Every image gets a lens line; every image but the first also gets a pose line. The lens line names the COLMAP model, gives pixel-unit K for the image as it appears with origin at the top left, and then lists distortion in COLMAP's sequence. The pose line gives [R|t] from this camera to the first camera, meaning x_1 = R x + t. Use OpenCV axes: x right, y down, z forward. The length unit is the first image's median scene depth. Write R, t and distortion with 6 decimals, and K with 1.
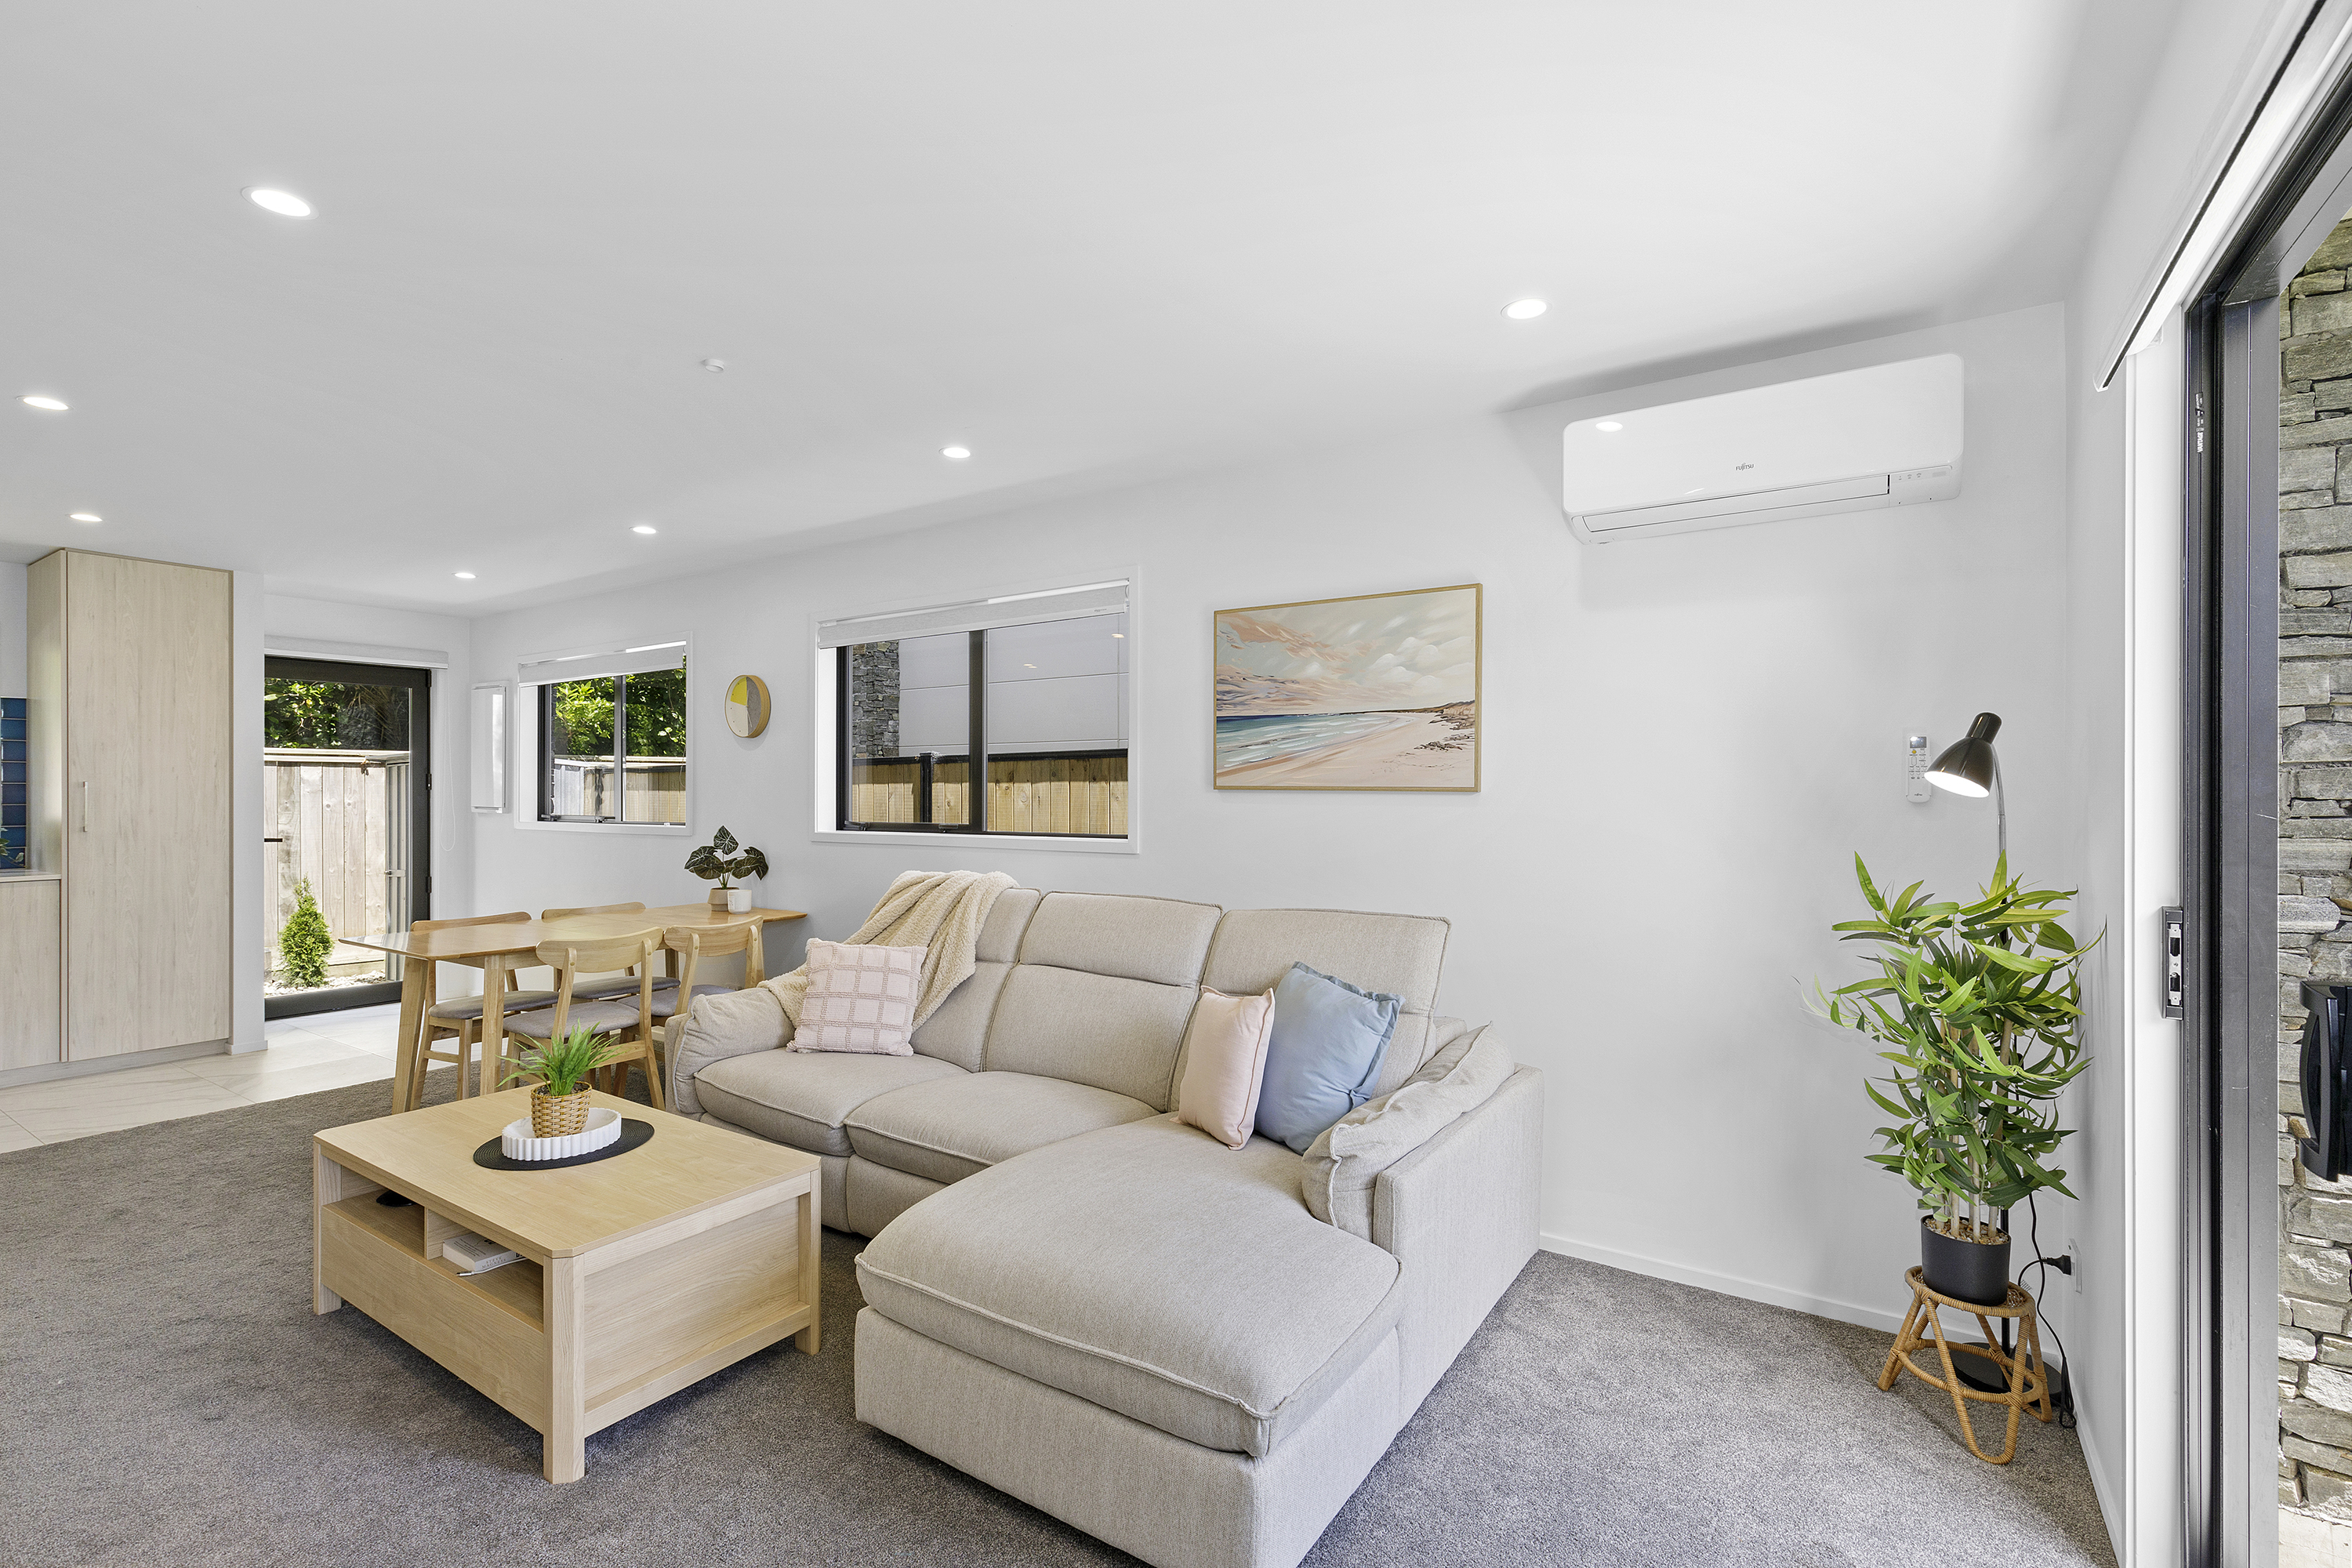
lens RADIAL K [[1049.8, 0, 1174.7], [0, 1049.8, 791.6], [0, 0, 1]] dist [0.003662, 0.000255]
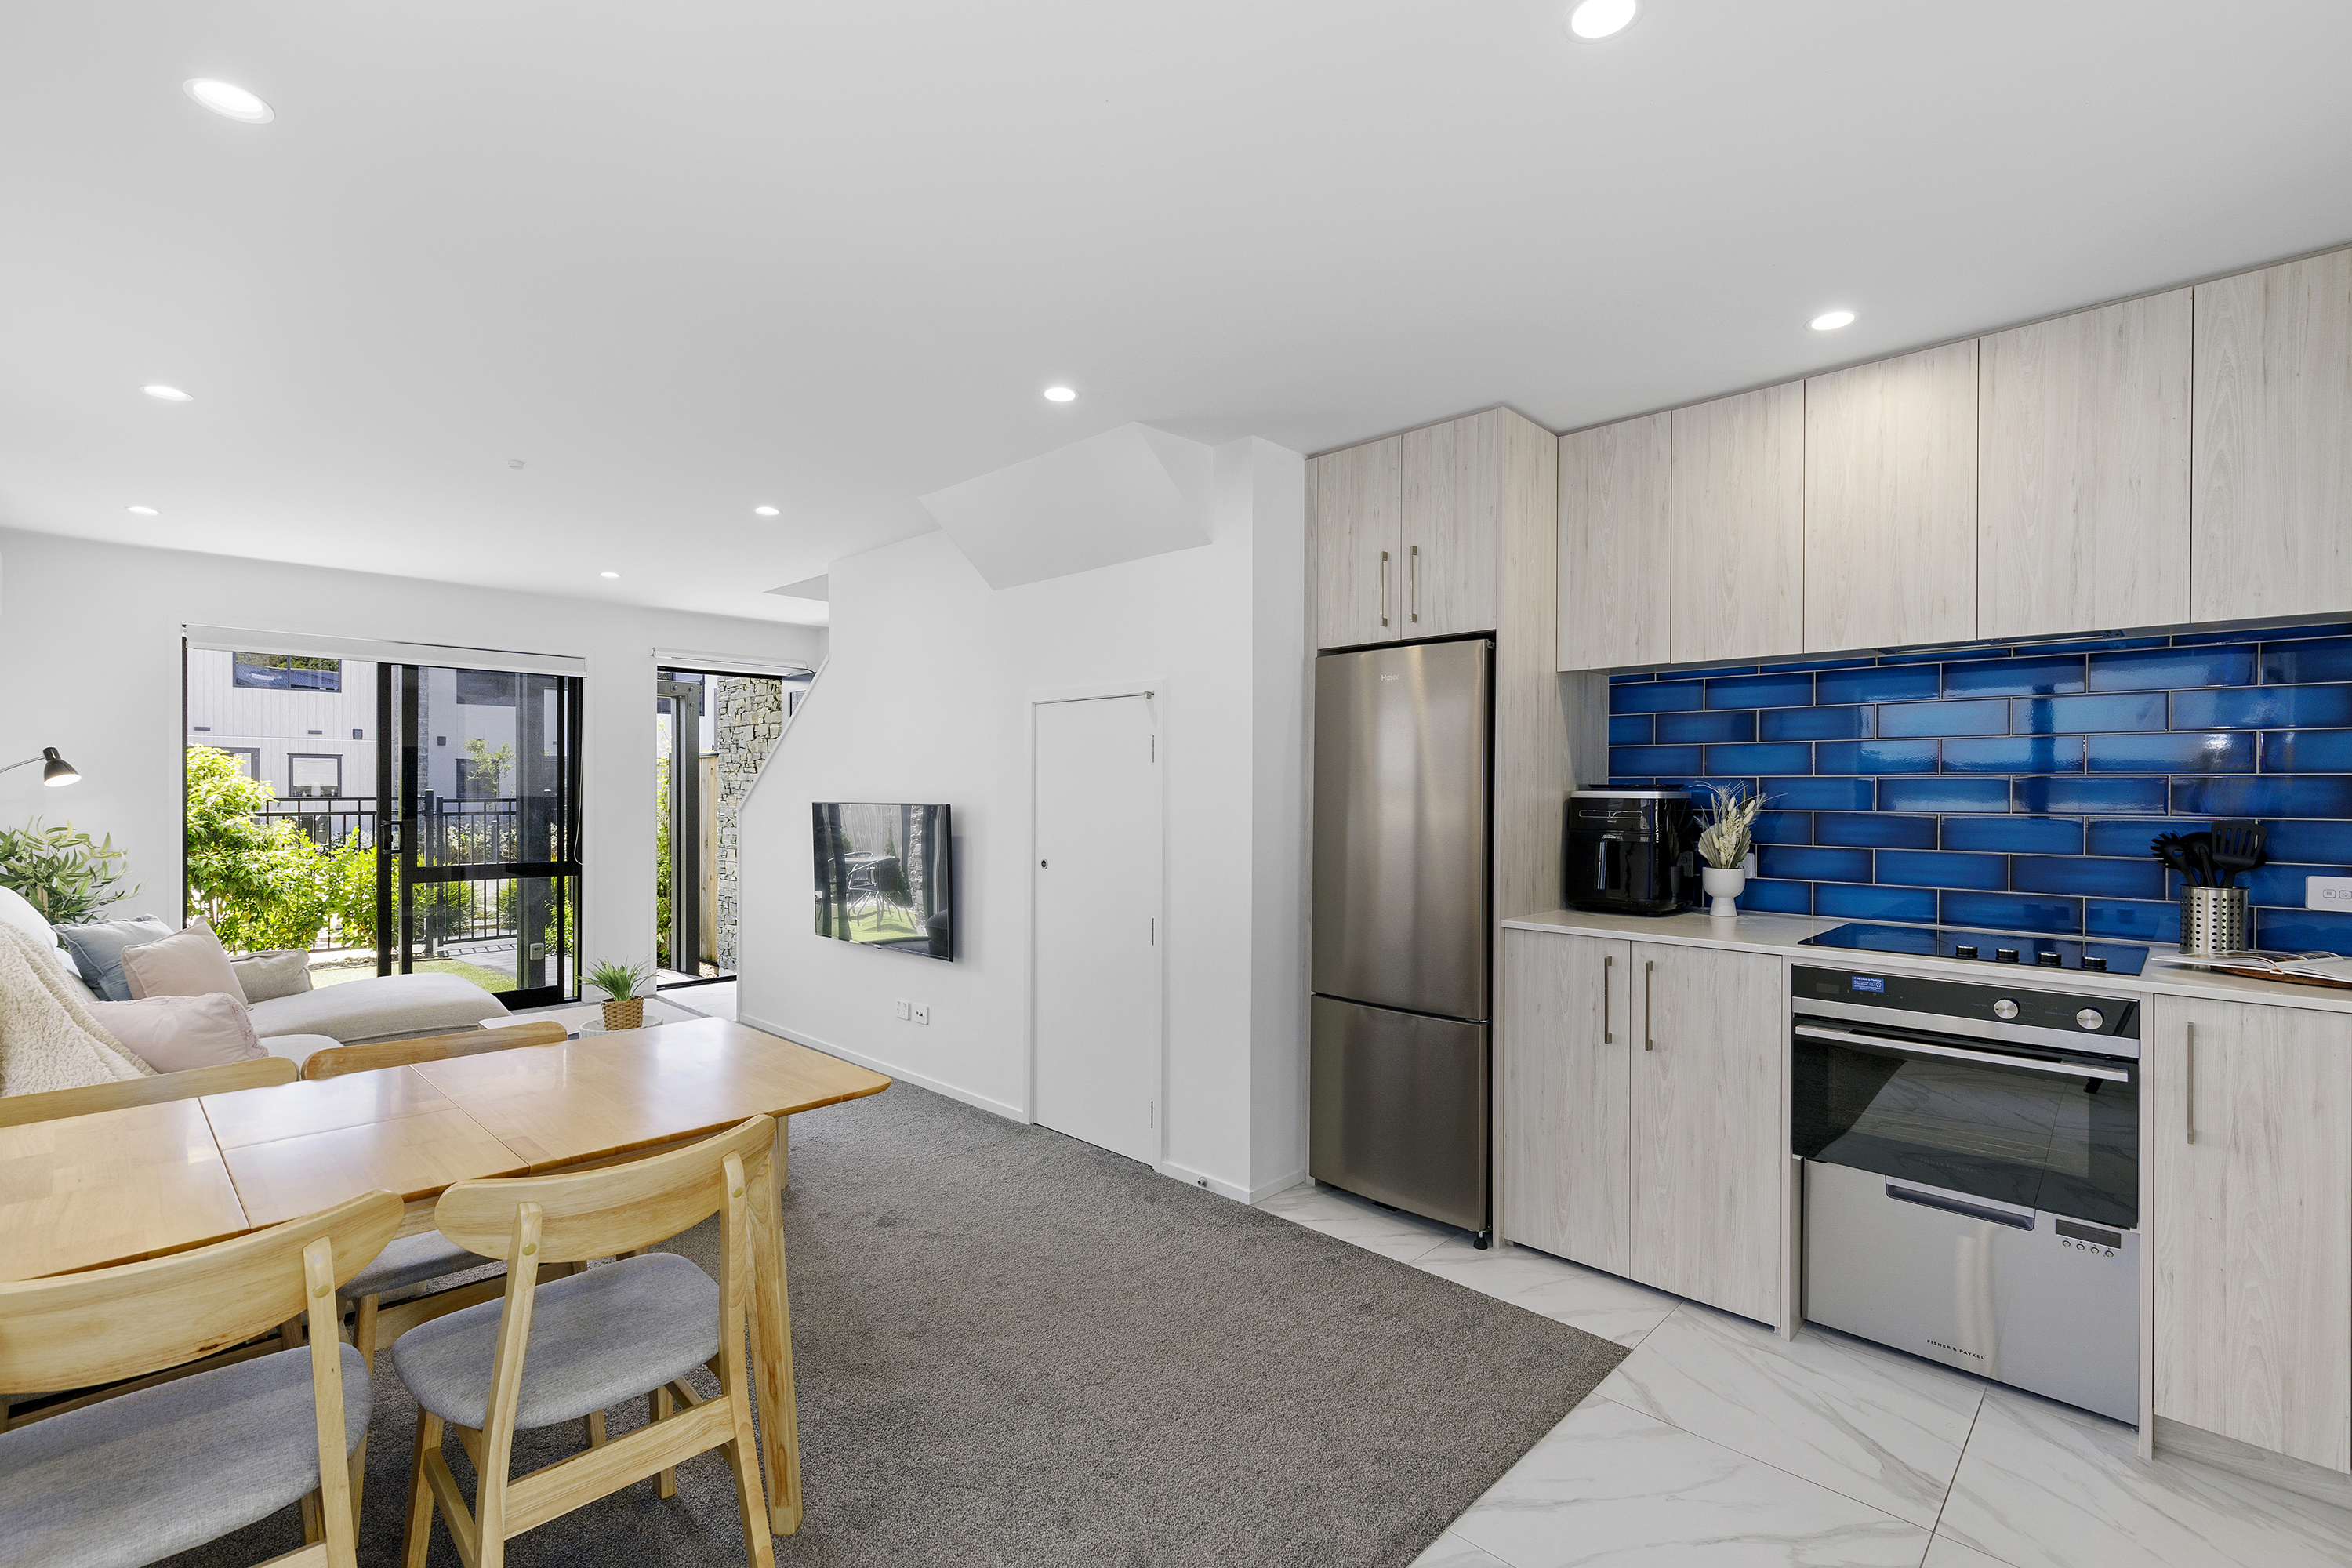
lens RADIAL K [[1049.8, 0, 1174.7], [0, 1049.8, 791.6], [0, 0, 1]] dist [0.003662, 0.000255]
pose [[-0.983155, -0.003065, 0.182749, -0.838252], [-0.002236, 0.999986, 0.004742, 0.000594], [-0.182761, 0.004253, -0.983148, 1.203442]]
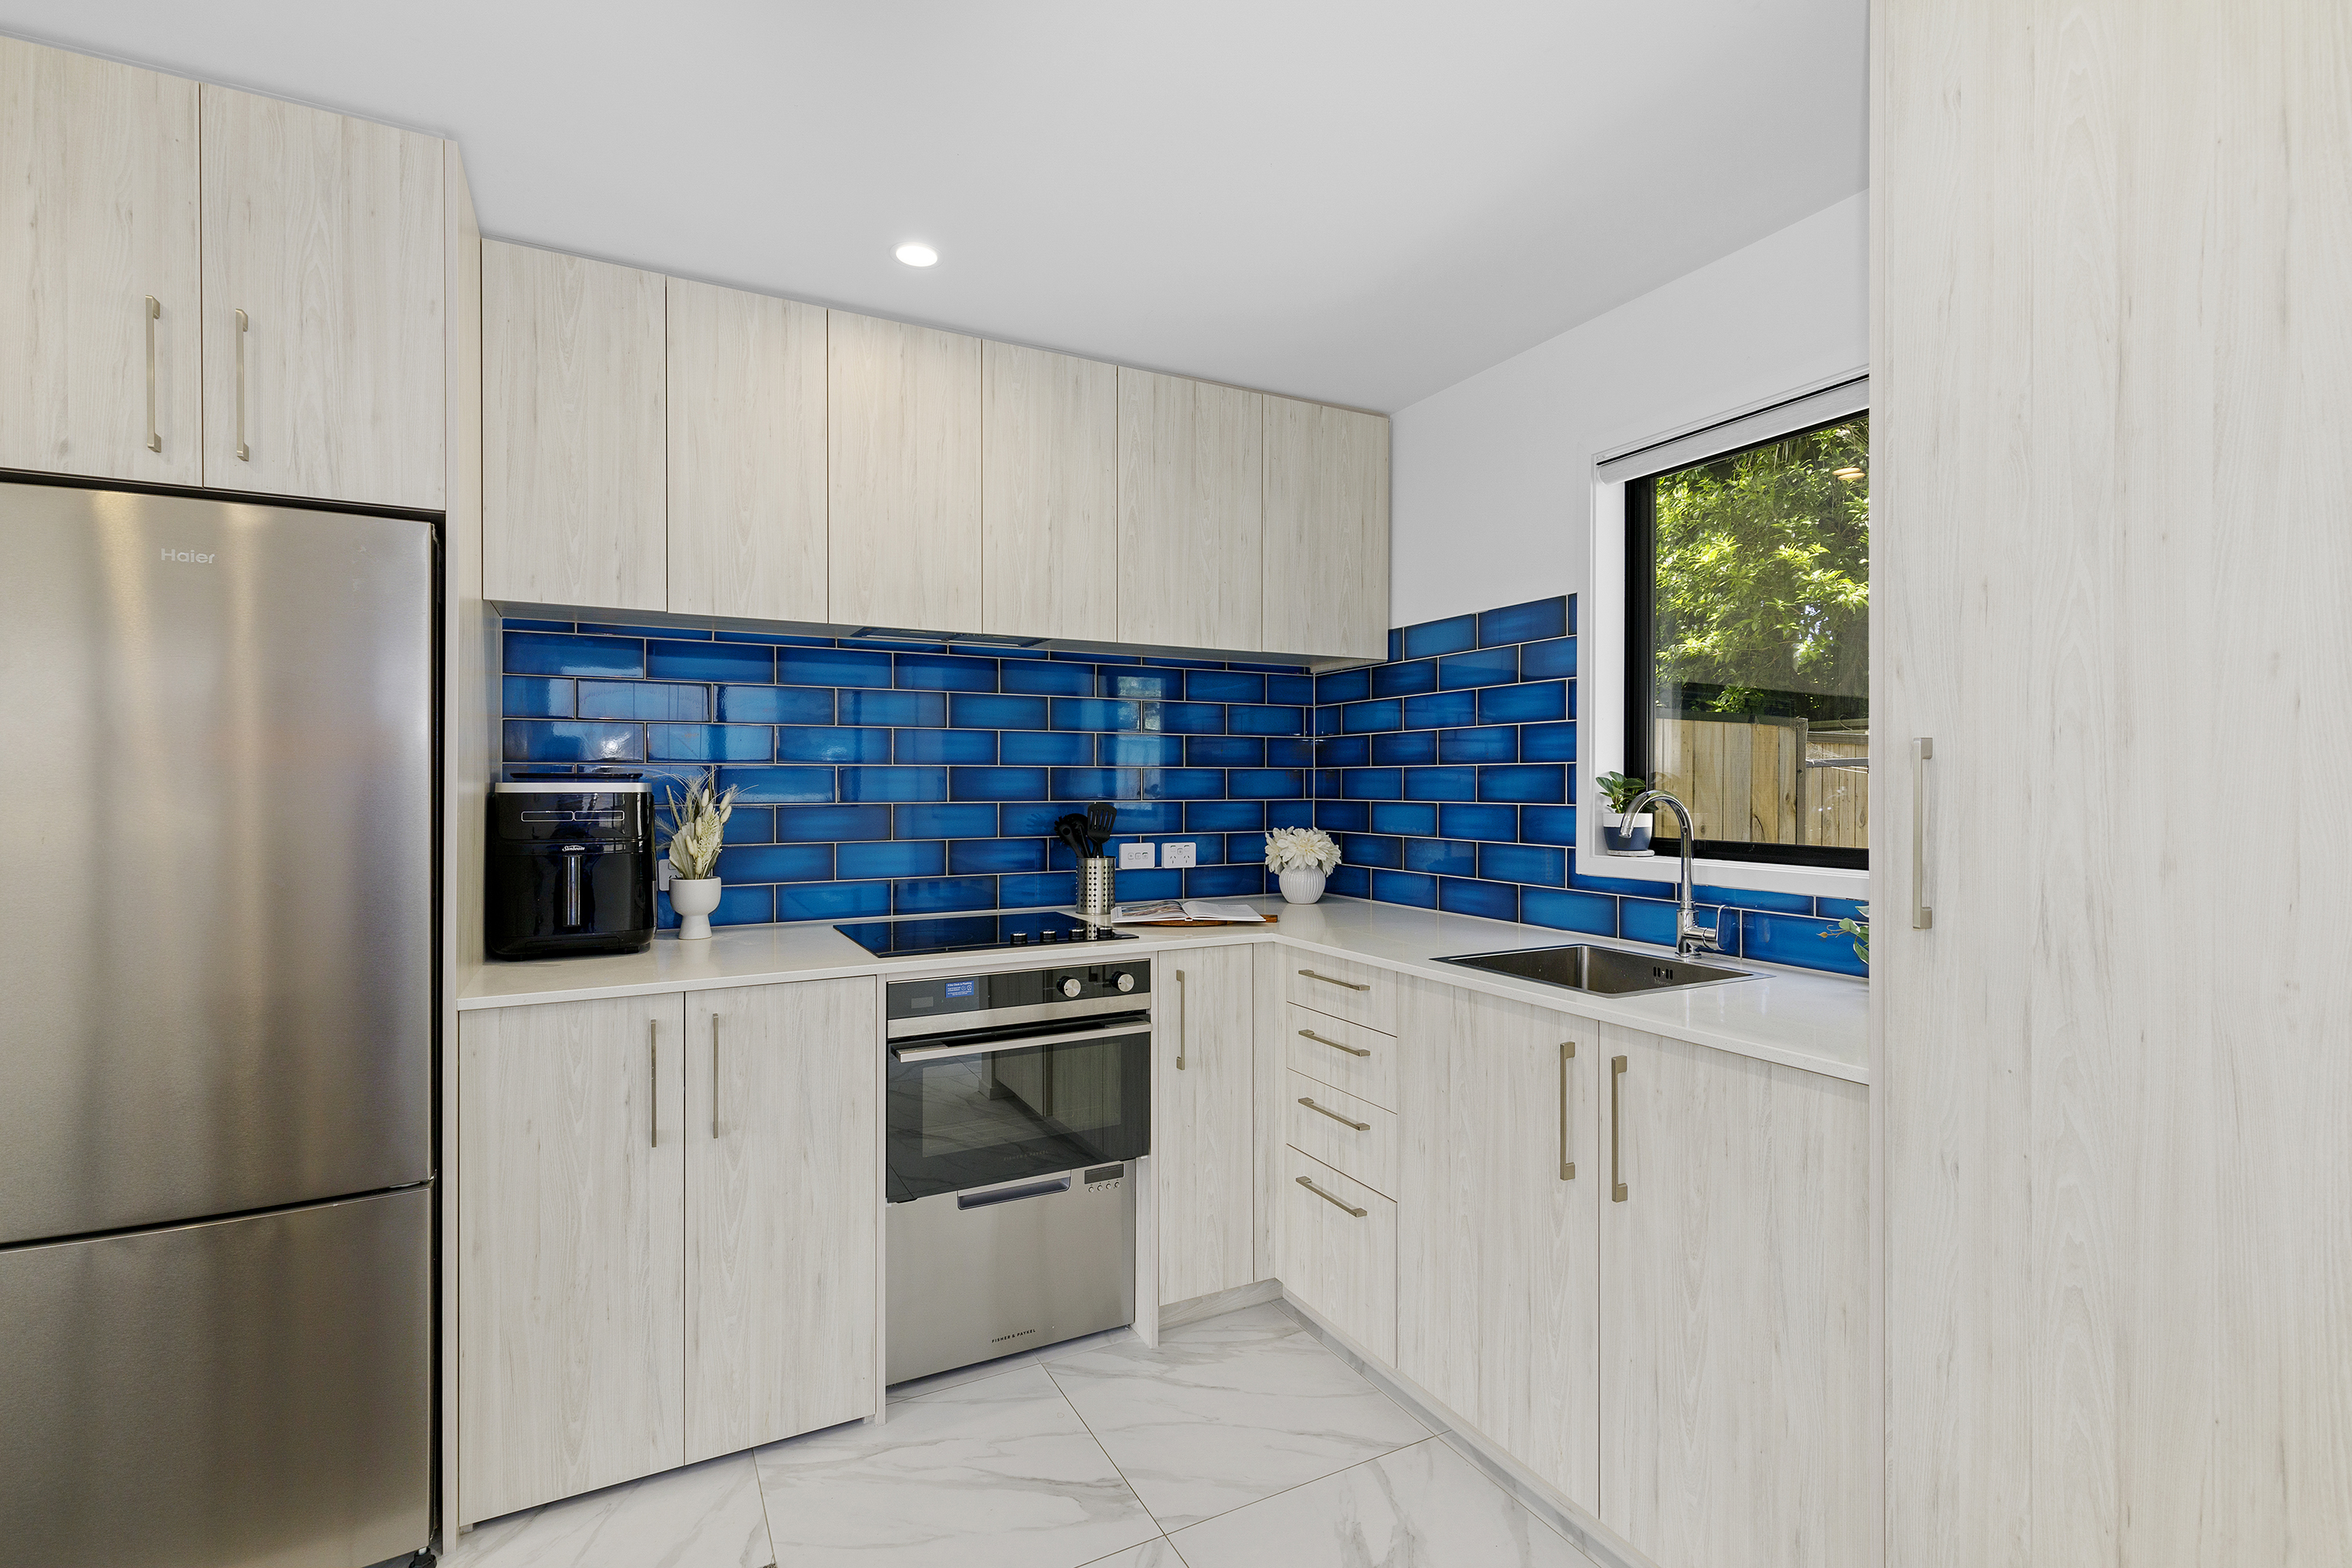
lens RADIAL K [[1058.8, 0, 1162.5], [0, 1058.8, 780.2], [0, 0, 1]] dist [0.004369, 0.000002]
pose [[-0.482988, -0.000367, -0.875627, -0.706603], [-0.000721, 1.000000, -0.000021, 0.001598], [0.875627, 0.000621, -0.482988, 0.957862]]
